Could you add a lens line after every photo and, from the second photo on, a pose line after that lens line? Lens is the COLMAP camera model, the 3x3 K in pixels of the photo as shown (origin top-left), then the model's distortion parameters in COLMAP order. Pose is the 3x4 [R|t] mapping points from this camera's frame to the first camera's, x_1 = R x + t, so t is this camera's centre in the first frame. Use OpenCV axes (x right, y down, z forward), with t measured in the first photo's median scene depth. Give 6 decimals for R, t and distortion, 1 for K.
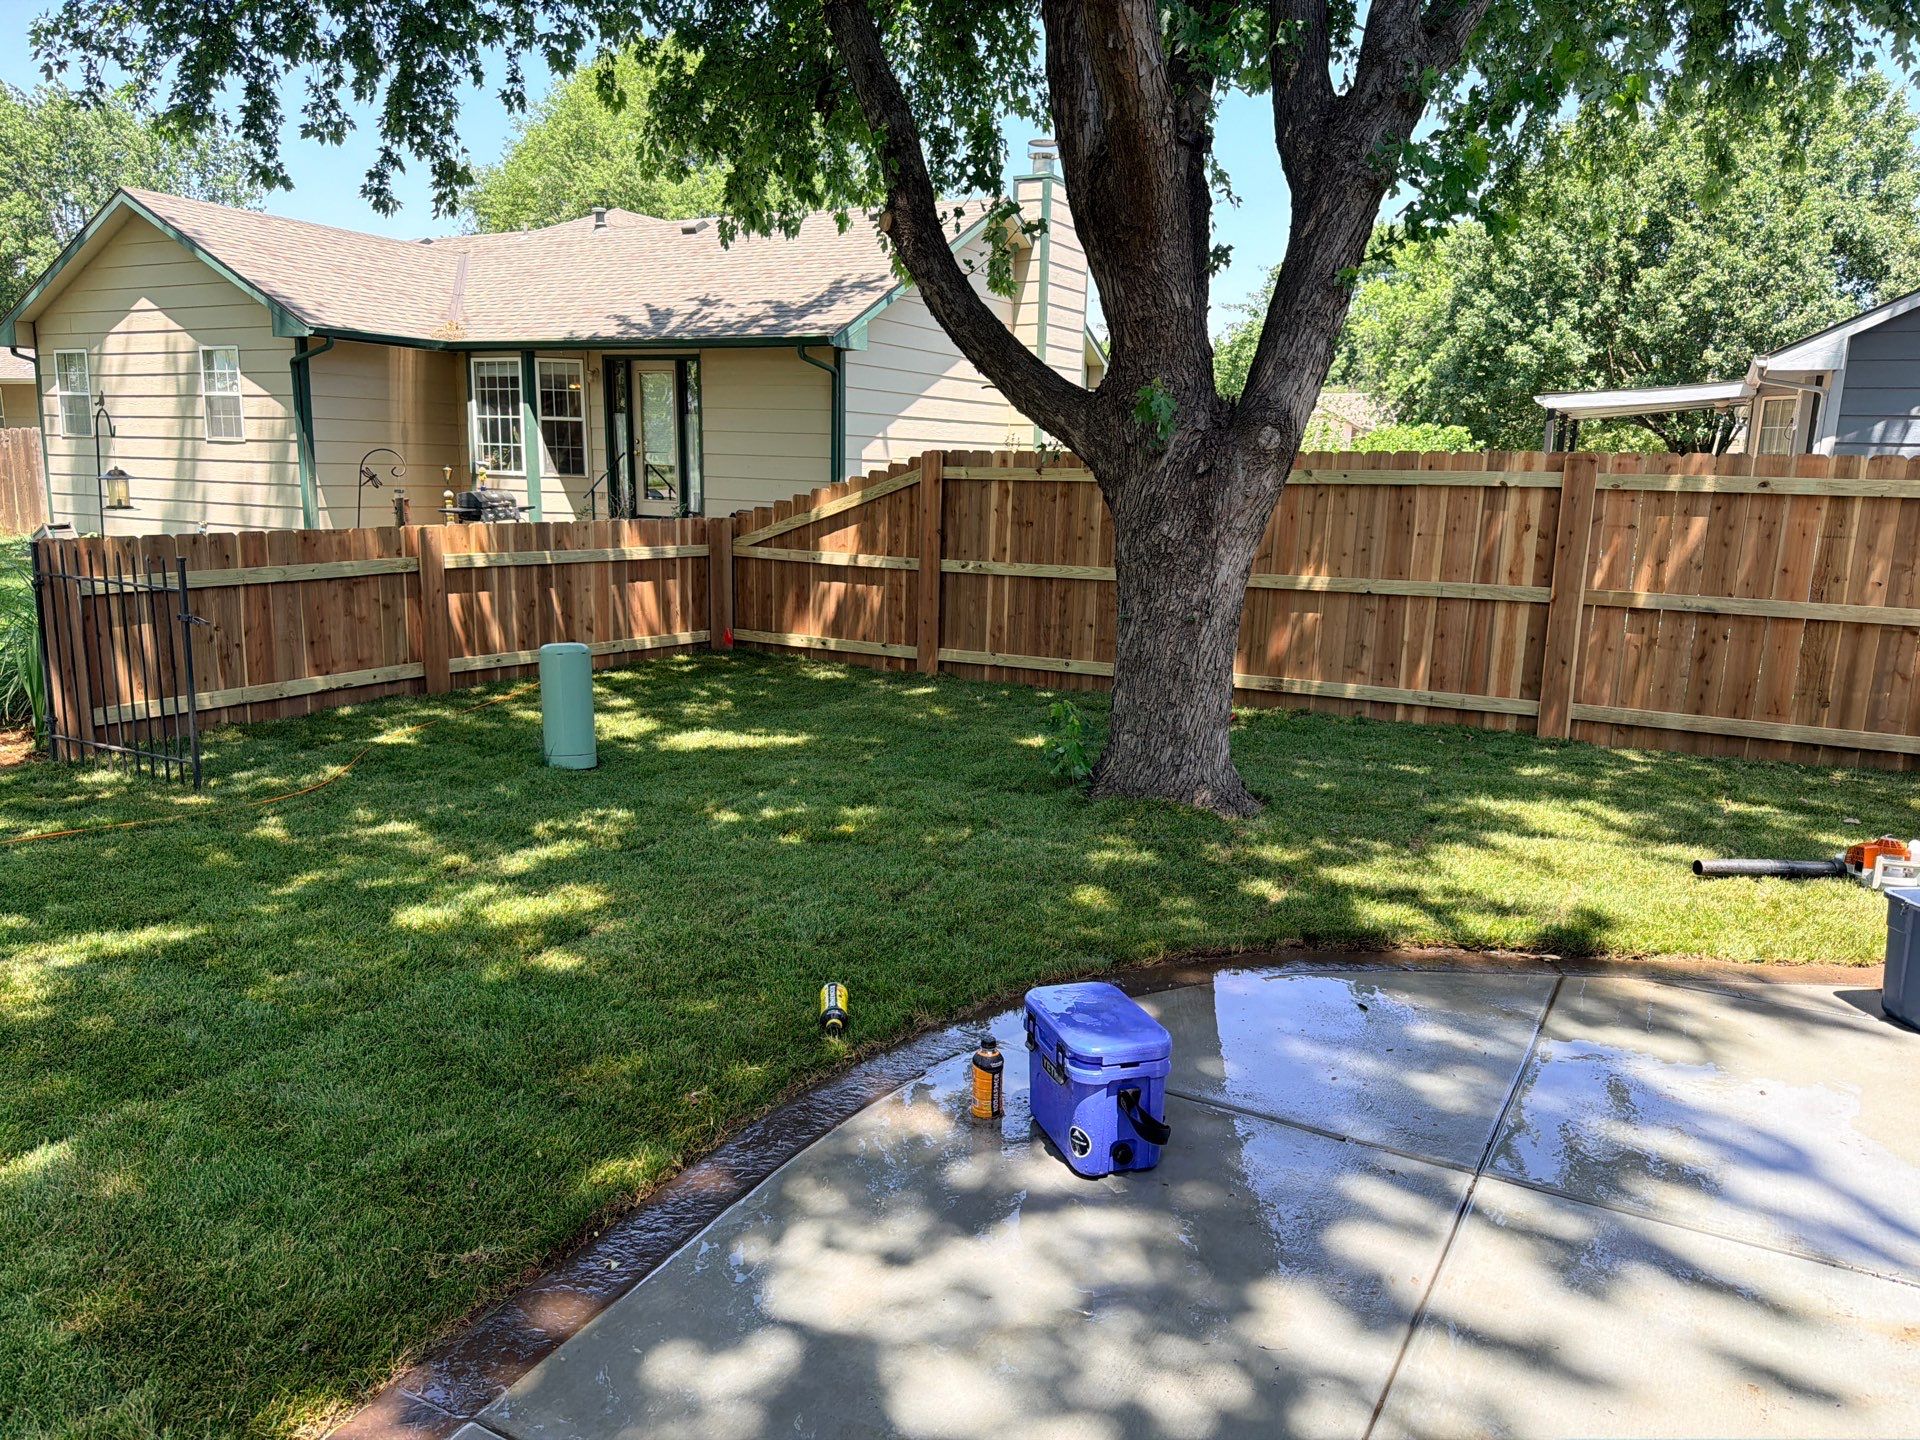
lens RADIAL K [[1381.9, 0, 960.0], [0, 1381.9, 720.0], [0, 0, 1]] dist [0.017579, -0.001394]
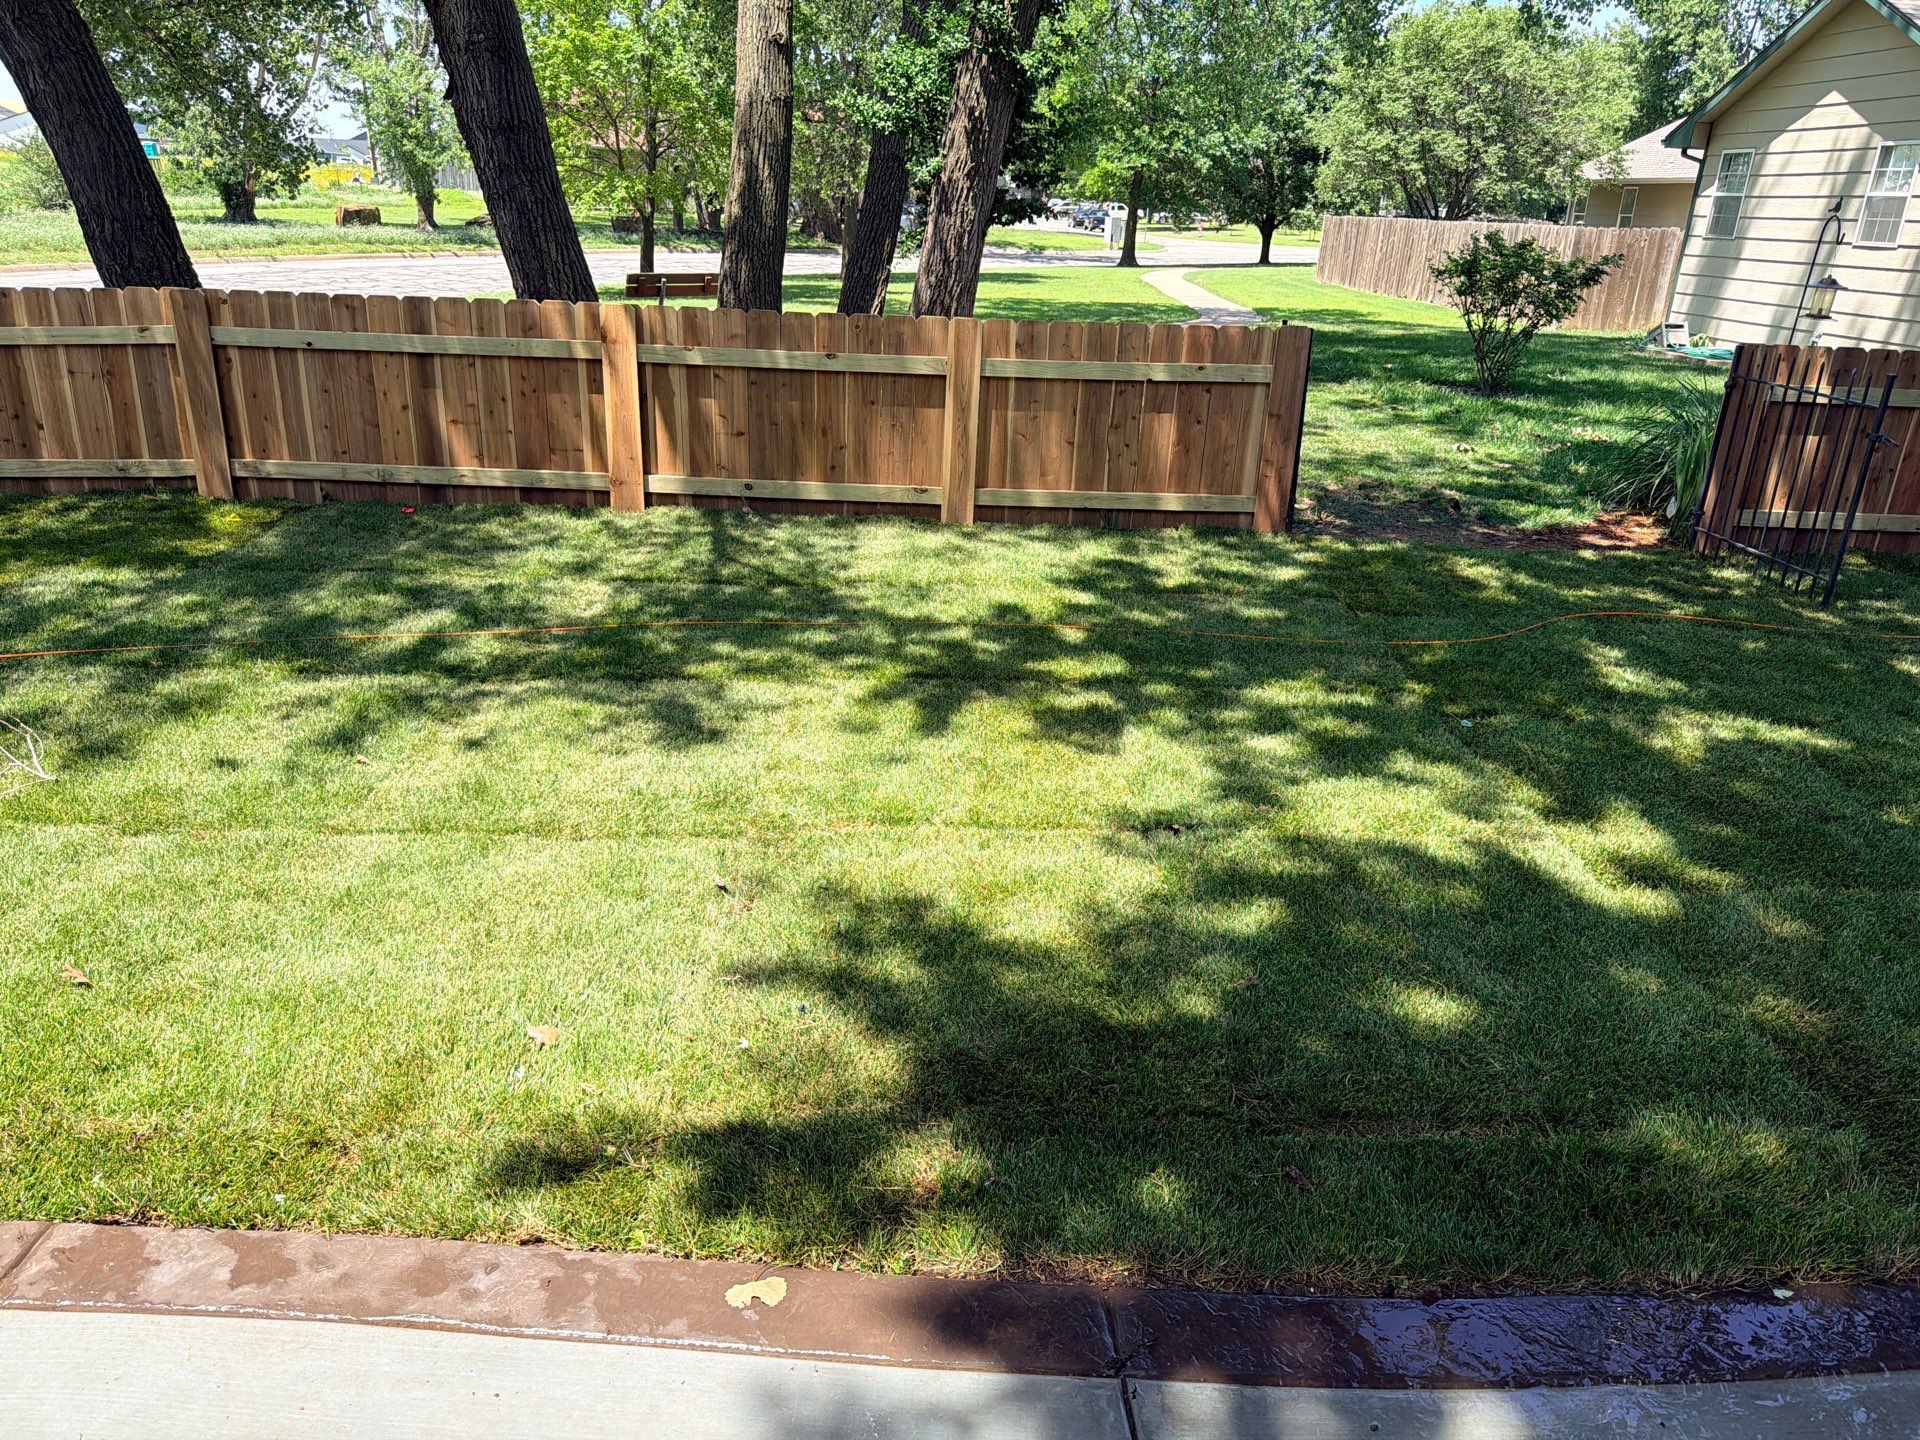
lens RADIAL K [[1381.9, 0, 960.0], [0, 1381.9, 720.0], [0, 0, 1]] dist [0.017579, -0.001394]
pose [[0.557627, 0.301315, -0.773474, -0.081478], [-0.195103, 0.953265, 0.230697, 0.015764], [0.806838, 0.022264, 0.590353, -0.101152]]
